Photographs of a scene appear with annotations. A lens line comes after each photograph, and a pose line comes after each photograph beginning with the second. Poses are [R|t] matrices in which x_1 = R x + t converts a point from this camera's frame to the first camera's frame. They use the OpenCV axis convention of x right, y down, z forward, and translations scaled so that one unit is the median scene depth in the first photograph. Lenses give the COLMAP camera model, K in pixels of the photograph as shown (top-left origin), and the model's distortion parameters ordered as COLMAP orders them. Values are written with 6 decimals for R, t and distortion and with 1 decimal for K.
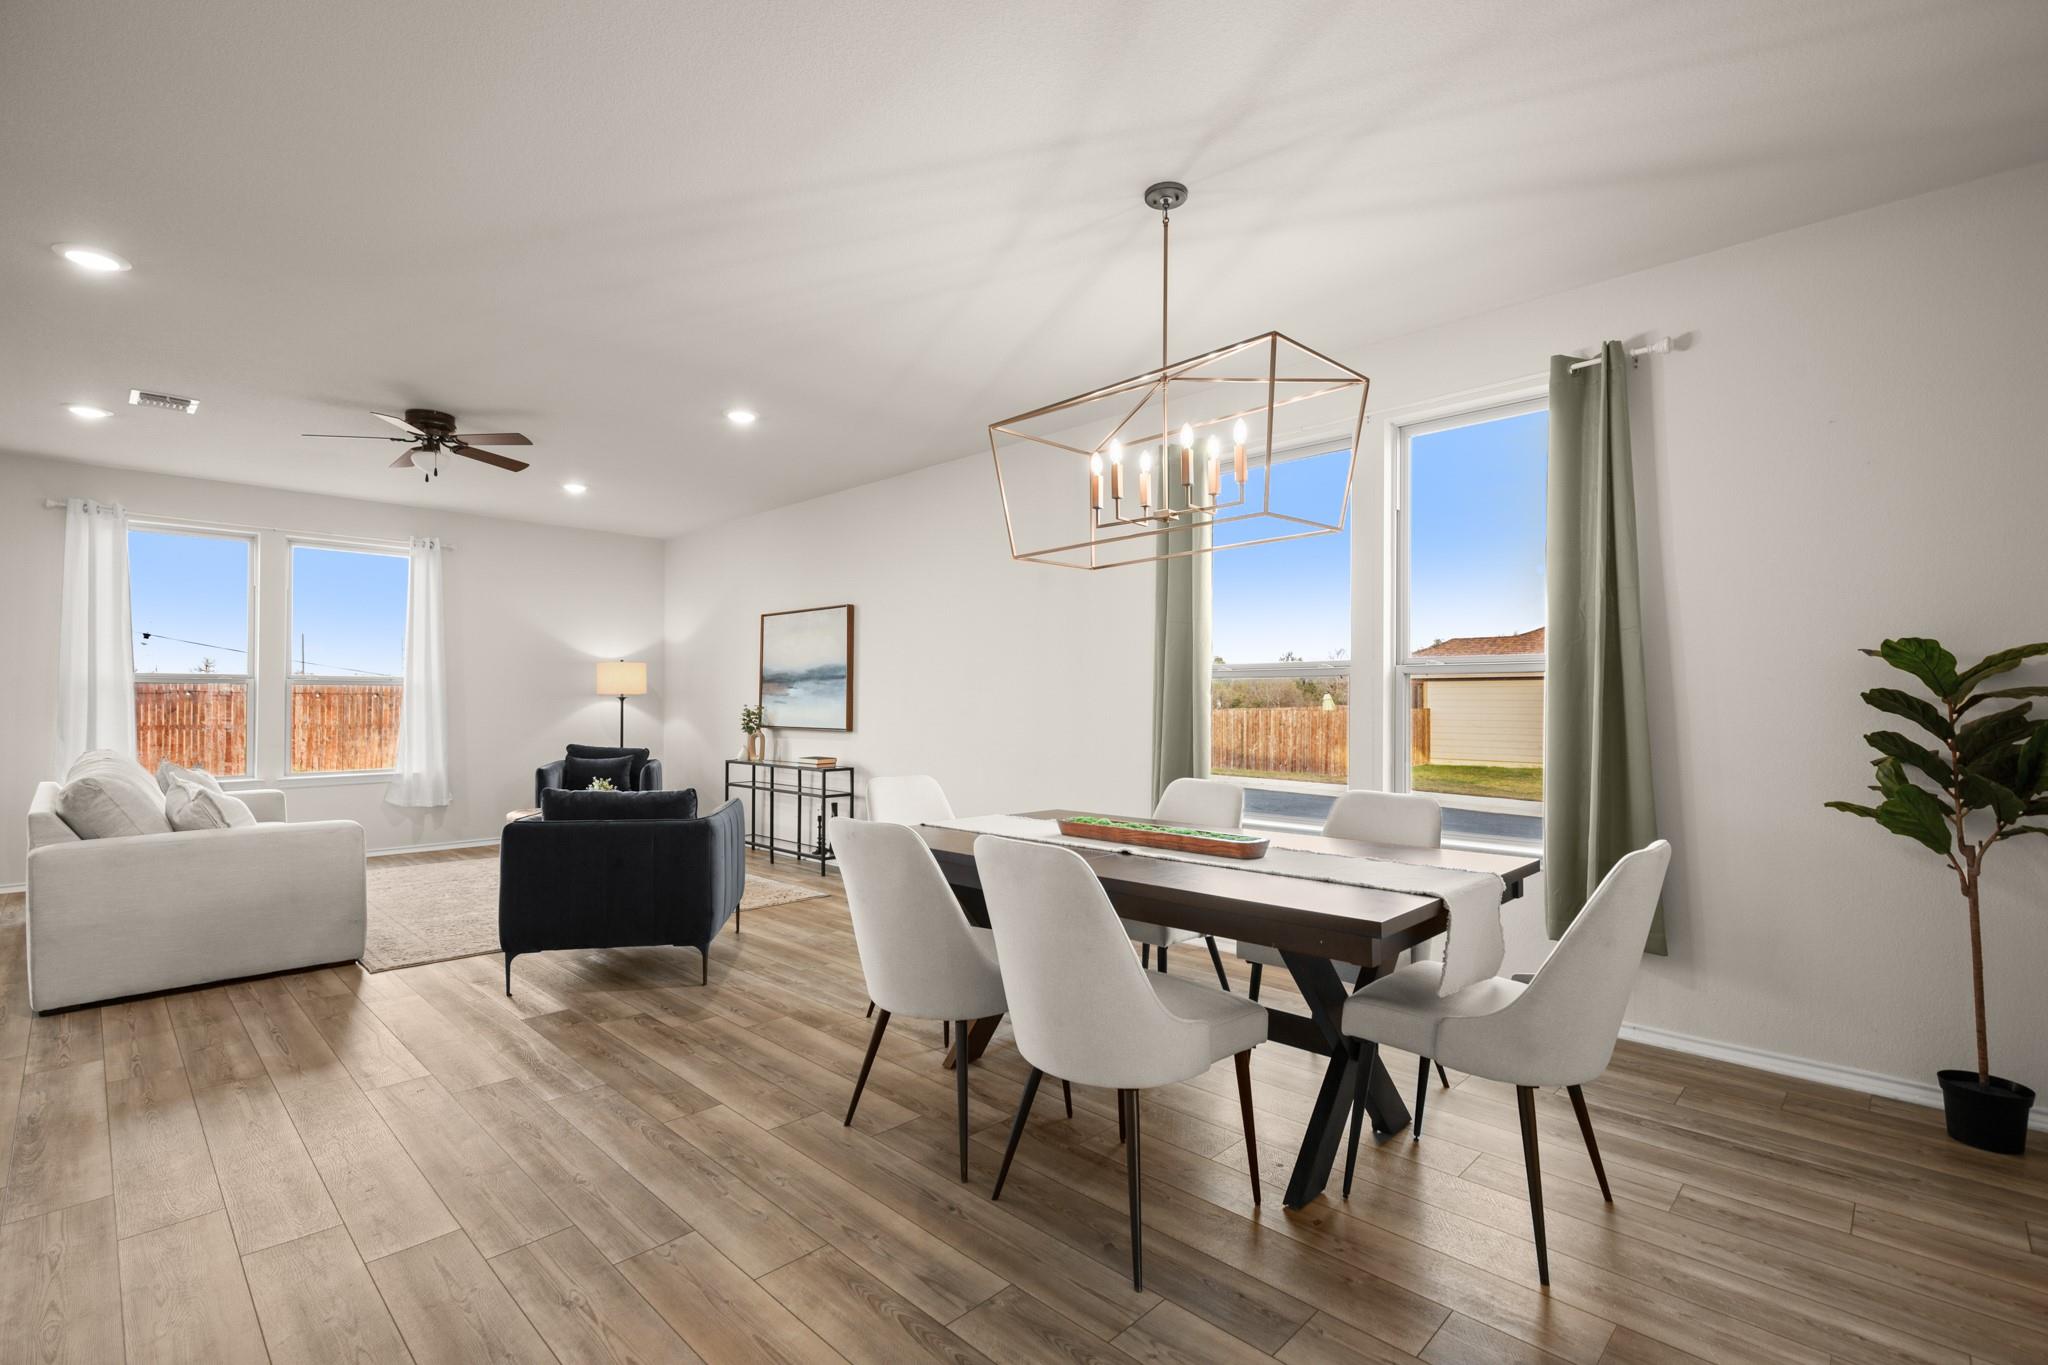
lens RADIAL K [[937.2, 0, 1037.3], [0, 937.2, 695.3], [0, 0, 1]] dist [0.002844, -0.000407]
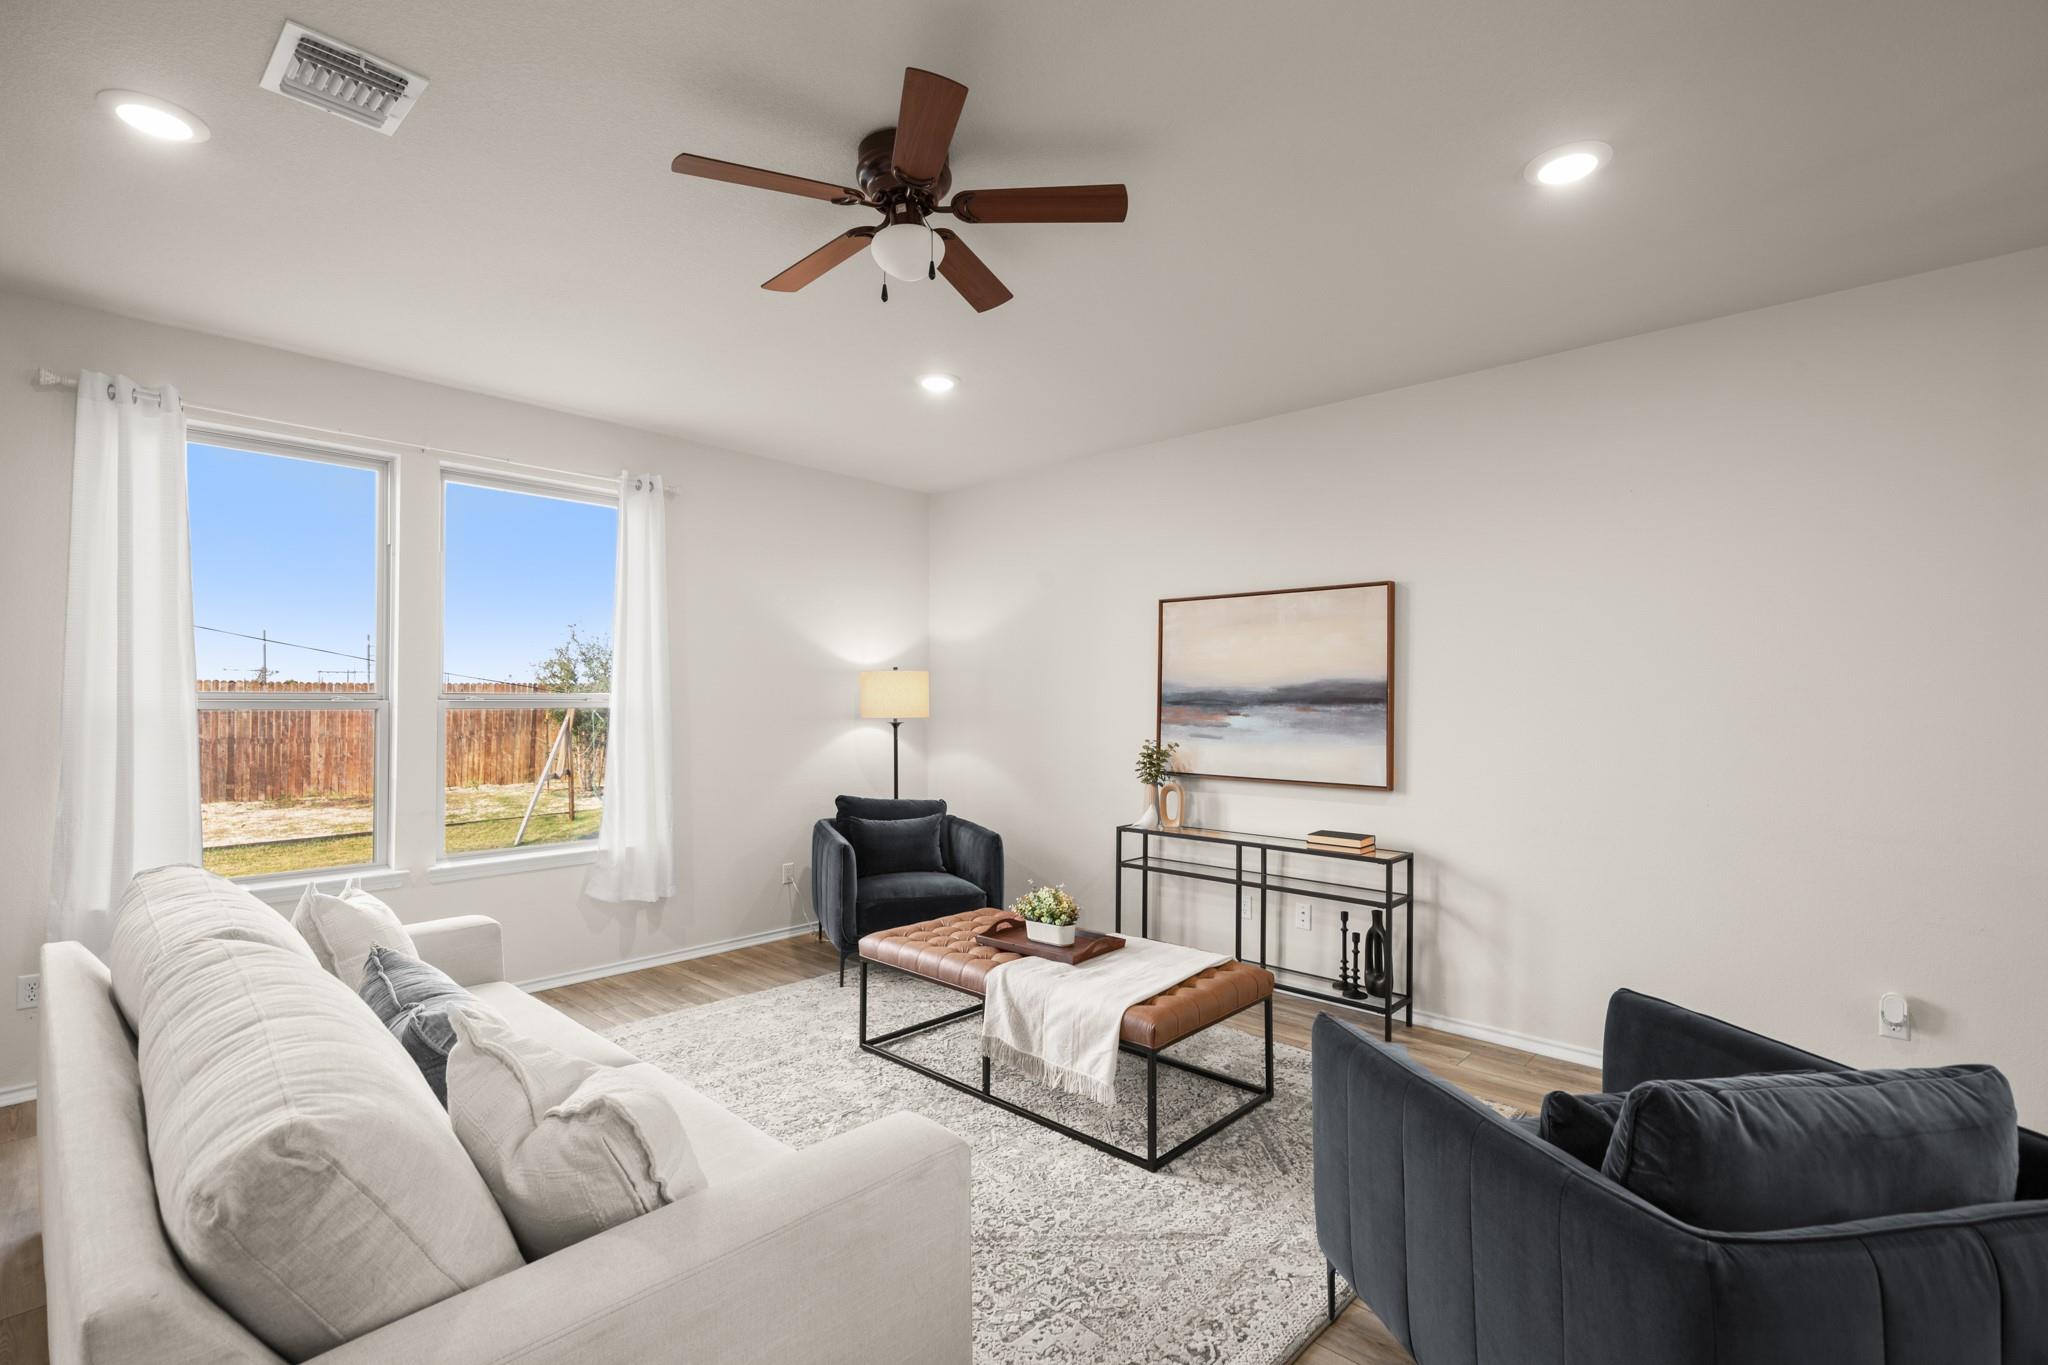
lens RADIAL K [[937.2, 0, 1033.1], [0, 937.2, 698.6], [0, 0, 1]] dist [0.002844, -0.000407]
pose [[0.999726, 0.003047, 0.023205, -0.407476], [-0.003121, 0.999990, 0.003179, -0.020147], [-0.023195, -0.003251, 0.999726, 0.366845]]
